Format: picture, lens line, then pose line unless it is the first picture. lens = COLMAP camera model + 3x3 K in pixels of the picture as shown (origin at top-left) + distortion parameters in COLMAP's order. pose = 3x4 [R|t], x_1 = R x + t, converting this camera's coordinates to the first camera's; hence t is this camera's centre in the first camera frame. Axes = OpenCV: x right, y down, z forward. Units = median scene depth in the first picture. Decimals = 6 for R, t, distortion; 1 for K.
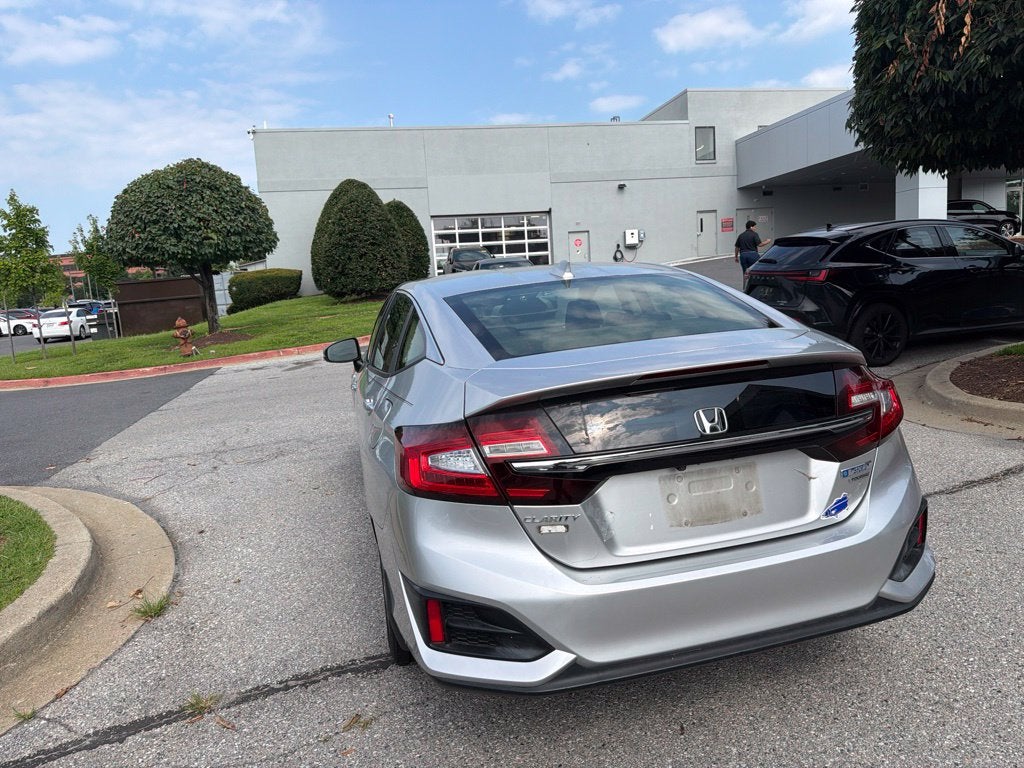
lens RADIAL K [[715.0, 0, 517.4], [0, 715.0, 399.1], [0, 0, 1]] dist [0.026593, -0.033233]
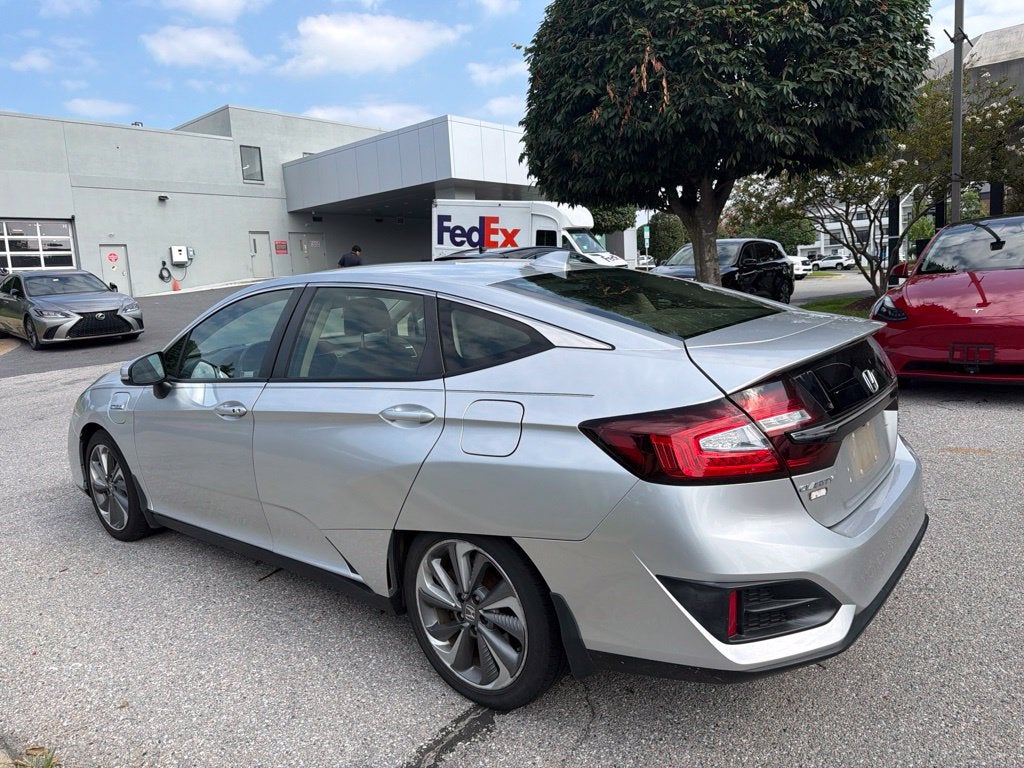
lens RADIAL K [[715.0, 0, 517.5], [0, 715.0, 395.9], [0, 0, 1]] dist [0.026593, -0.033233]
pose [[0.803806, -0.074835, 0.590166, -0.371940], [0.097591, 0.995204, -0.006724, 0.002193], [-0.586833, 0.062999, 0.807254, 0.166680]]
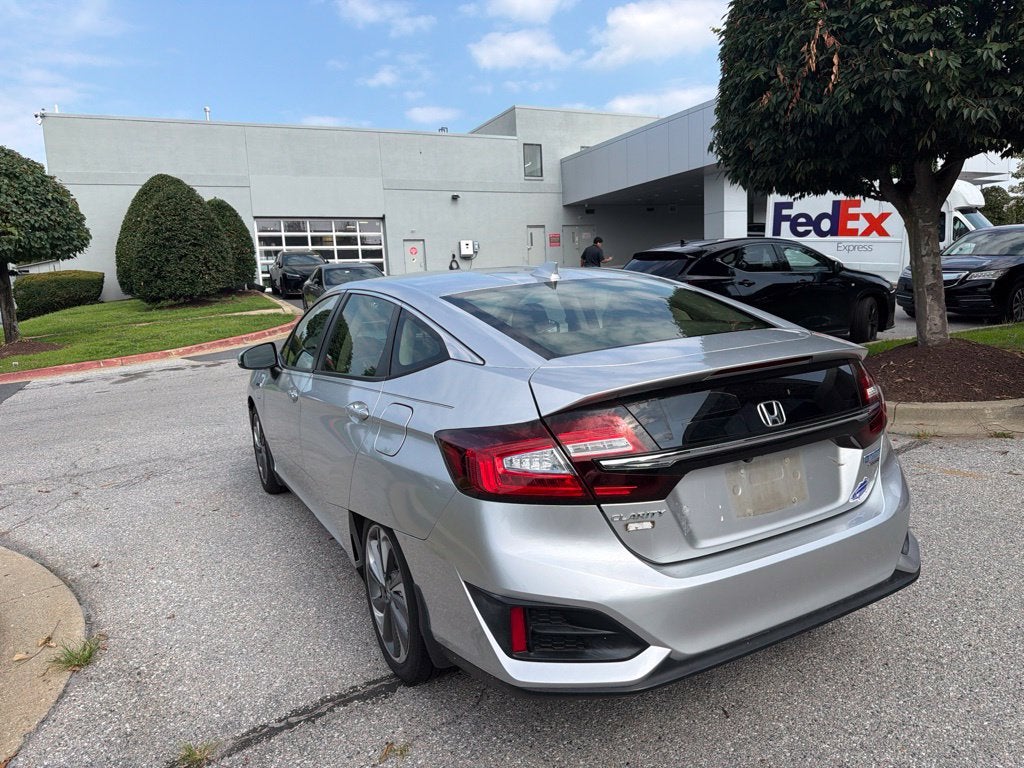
lens RADIAL K [[715.0, 0, 516.9], [0, 715.0, 405.1], [0, 0, 1]] dist [0.026593, -0.033233]
pose [[0.970256, -0.023034, 0.240982, -0.145570], [0.024344, 0.999701, -0.002462, 0.004456], [-0.240853, 0.008255, 0.970526, 0.028305]]
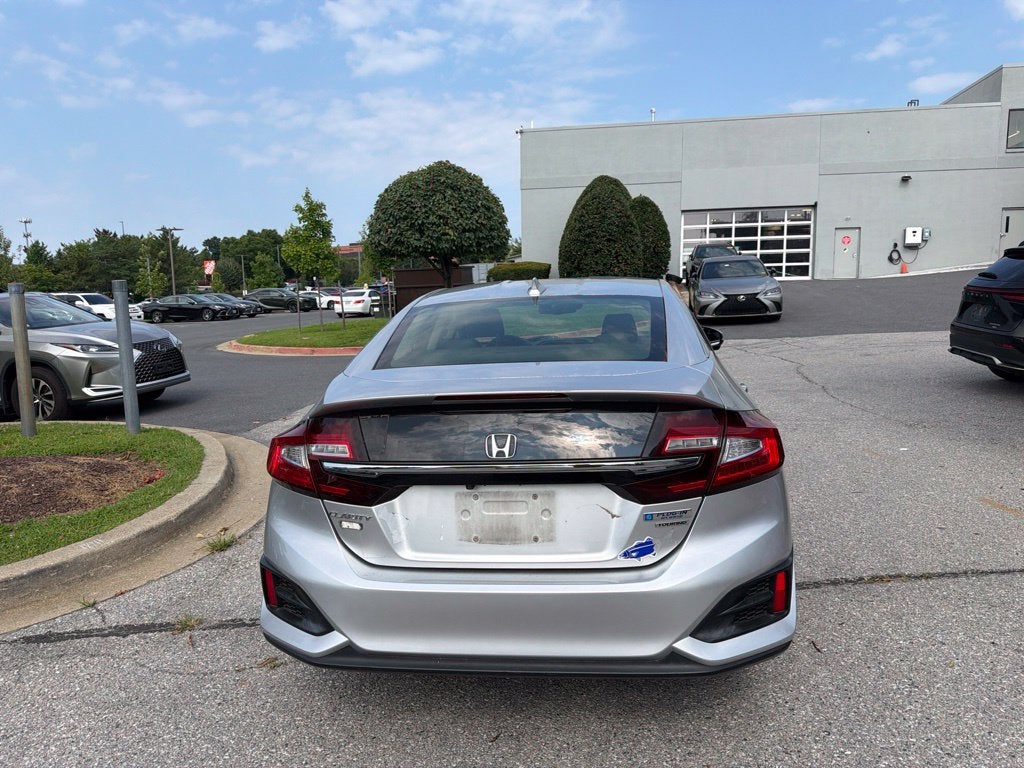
lens RADIAL K [[715.0, 0, 518.0], [0, 715.0, 397.4], [0, 0, 1]] dist [0.026593, -0.033233]
pose [[0.931776, 0.099256, -0.349201, 0.274910], [-0.096658, 0.995006, 0.024904, -0.029107], [0.349929, 0.010548, 0.936717, 0.013666]]
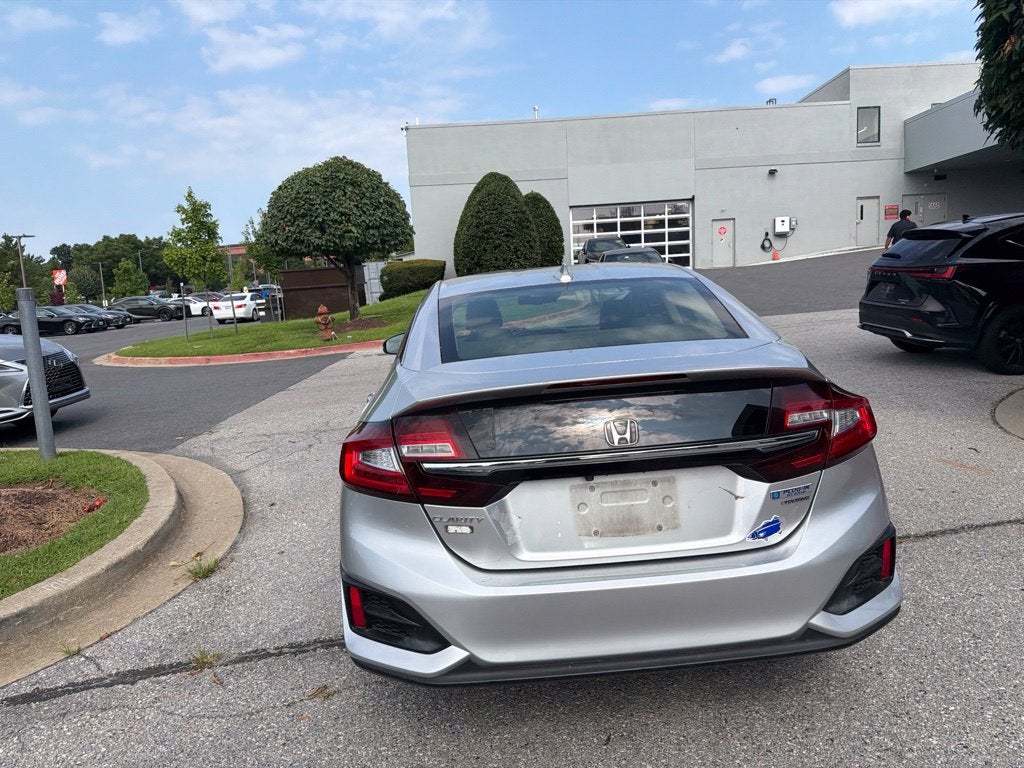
lens RADIAL K [[715.0, 0, 518.6], [0, 715.0, 389.1], [0, 0, 1]] dist [0.026593, -0.033233]
pose [[0.979041, 0.040794, -0.199538, 0.137371], [-0.040395, 0.999165, 0.006074, -0.013298], [0.199619, 0.002113, 0.979871, -0.001276]]
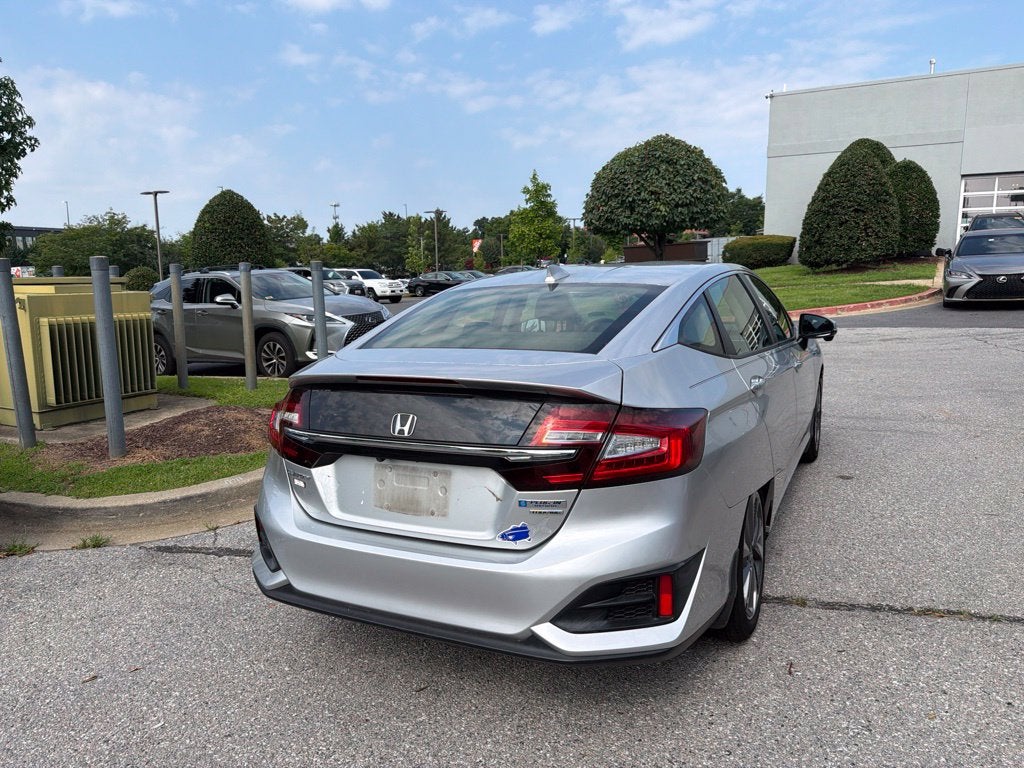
lens RADIAL K [[715.0, 0, 519.0], [0, 715.0, 394.8], [0, 0, 1]] dist [0.026593, -0.033233]
pose [[0.755200, 0.164644, -0.634481, 0.476294], [-0.136243, 0.986229, 0.093755, -0.062874], [0.641179, 0.015640, 0.767232, 0.101742]]
